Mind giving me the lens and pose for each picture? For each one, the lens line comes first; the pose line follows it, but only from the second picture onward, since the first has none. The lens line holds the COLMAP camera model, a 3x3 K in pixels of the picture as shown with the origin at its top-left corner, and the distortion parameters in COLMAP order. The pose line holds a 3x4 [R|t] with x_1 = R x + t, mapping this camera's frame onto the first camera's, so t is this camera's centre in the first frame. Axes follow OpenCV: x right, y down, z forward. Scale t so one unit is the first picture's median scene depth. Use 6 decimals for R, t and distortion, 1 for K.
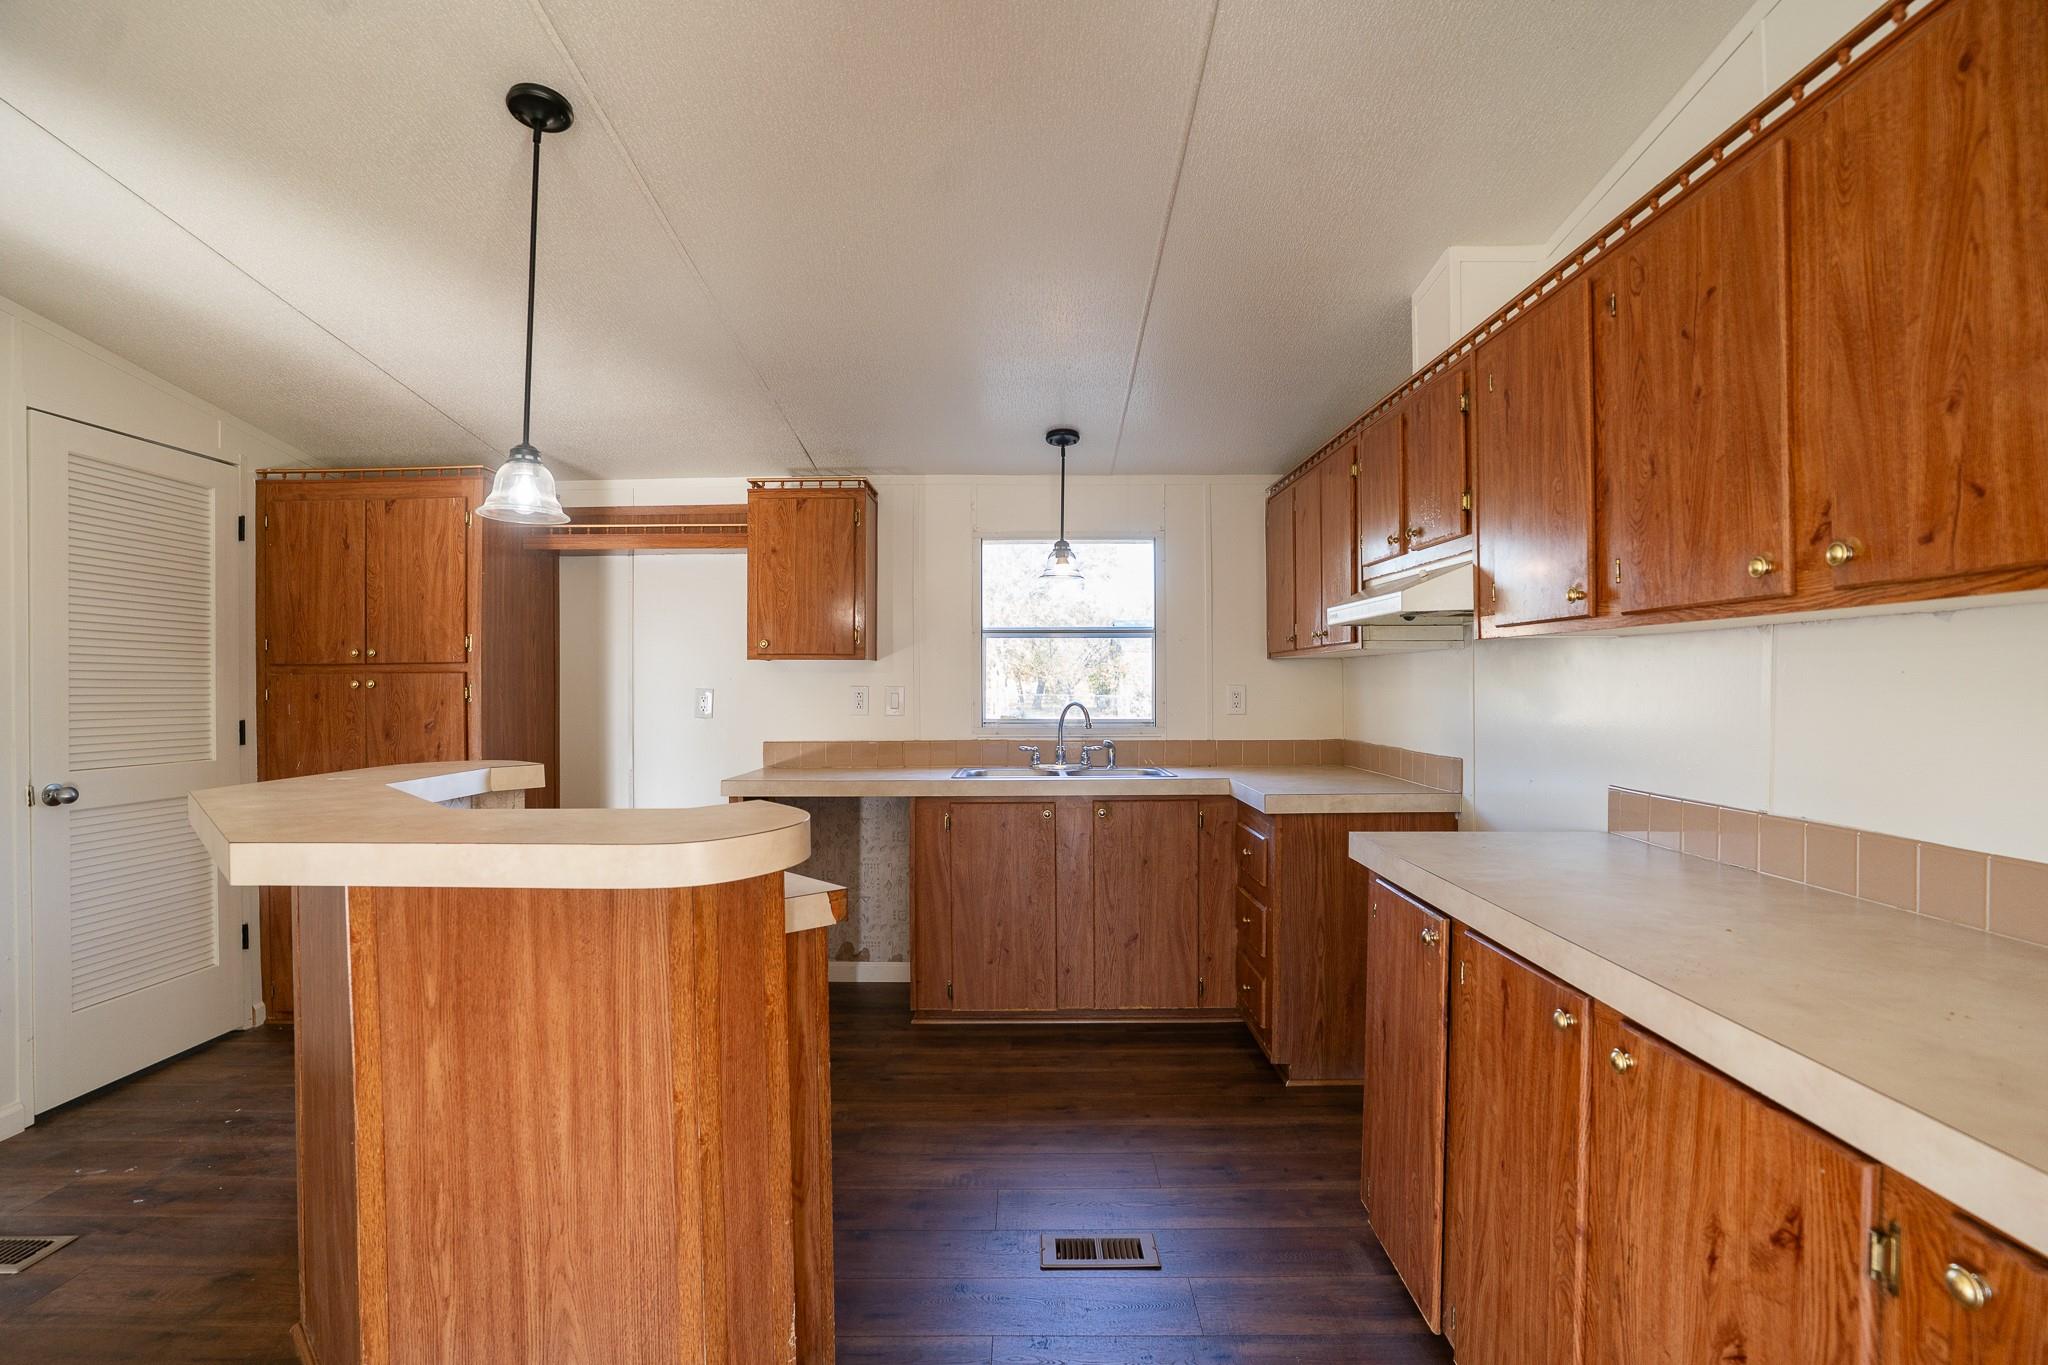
lens RADIAL K [[1044.9, 0, 1024.0], [0, 1044.9, 682.5], [0, 0, 1]] dist [-0.088983, 0.040104]
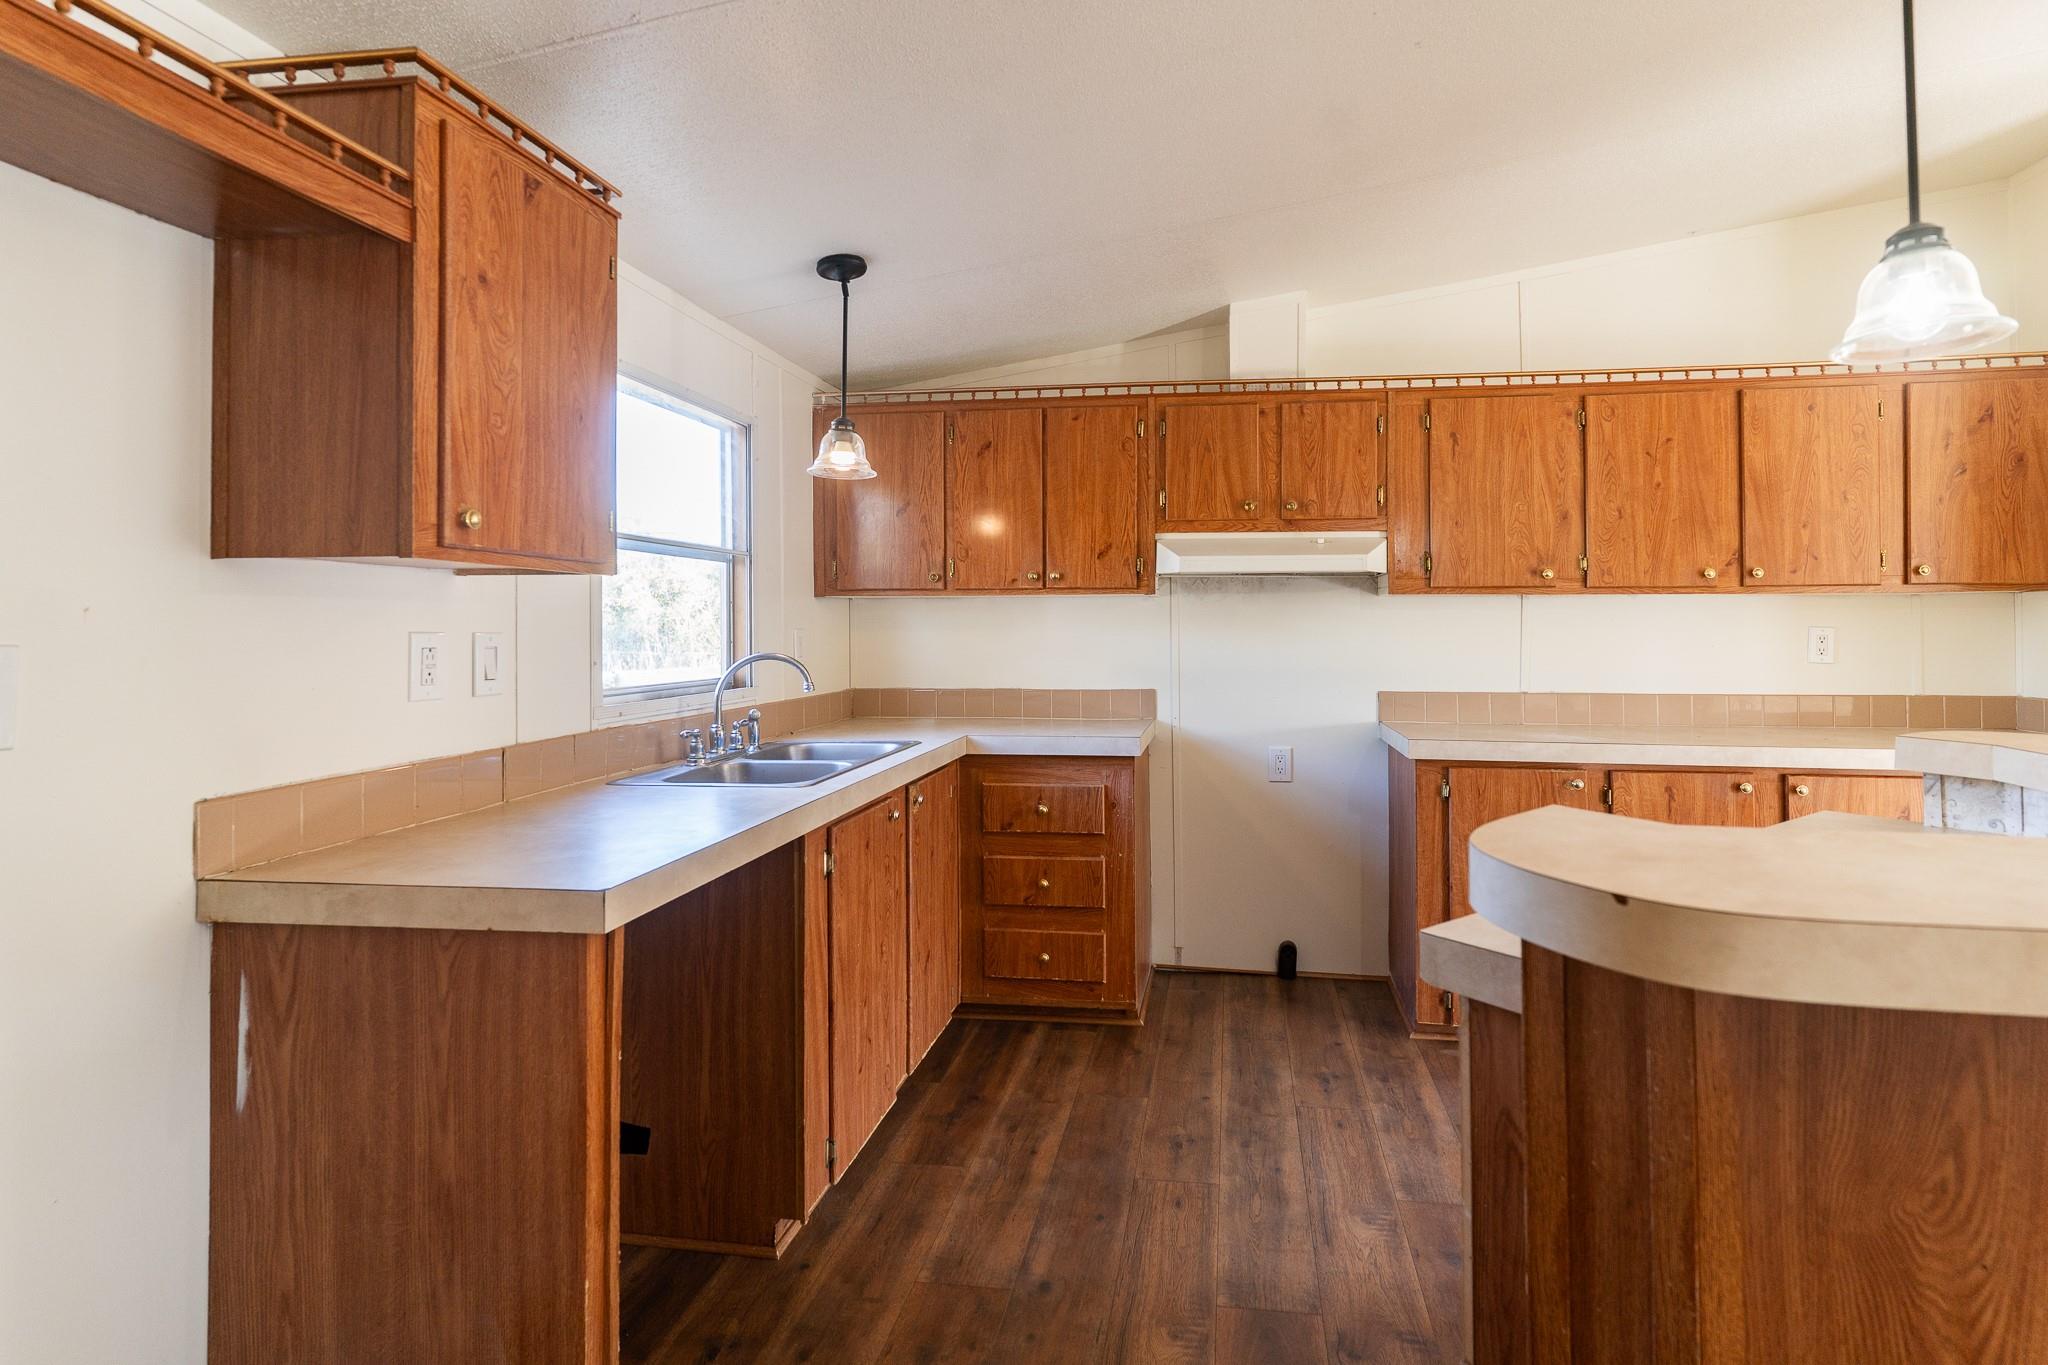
lens RADIAL K [[1001.5, 0, 1092.4], [0, 1001.5, 614.9], [0, 0, 1]] dist [0.005888, -0.001428]
pose [[0.110874, 0.010683, 0.993777, -1.379094], [0.001926, 0.999938, -0.010964, 0.000925], [-0.993833, 0.003130, 0.110847, 1.758438]]
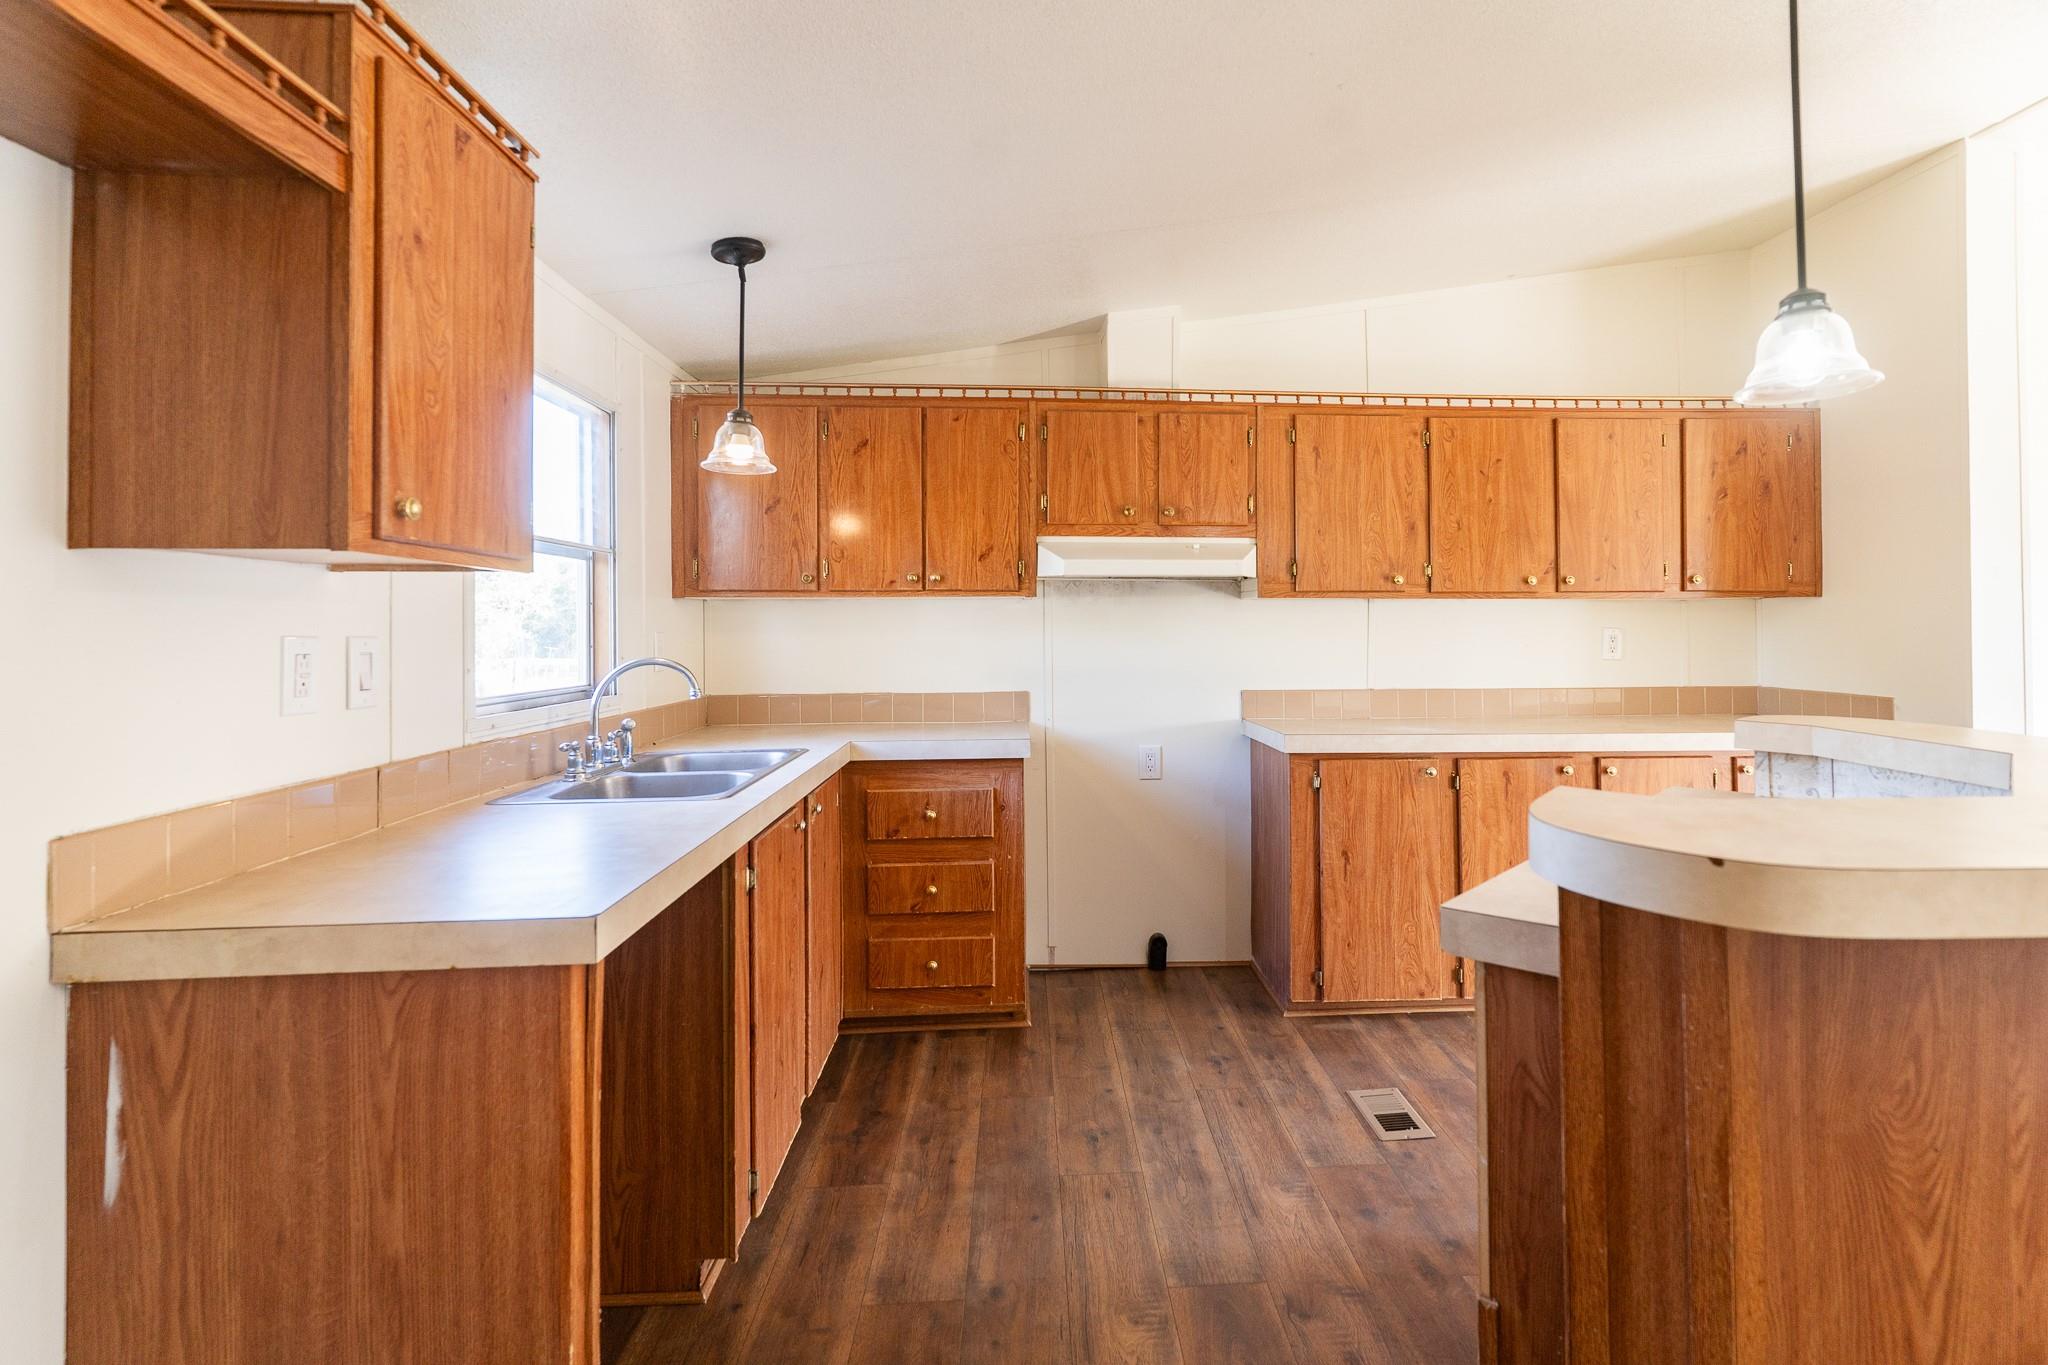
lens RADIAL K [[1001.5, 0, 1092.4], [0, 1001.5, 614.9], [0, 0, 1]] dist [0.005888, -0.001428]
pose [[-0.094282, 0.013584, 0.995453, -1.393377], [0.003730, 0.999905, -0.013291, 0.001521], [-0.995539, 0.002460, -0.094324, 1.934820]]
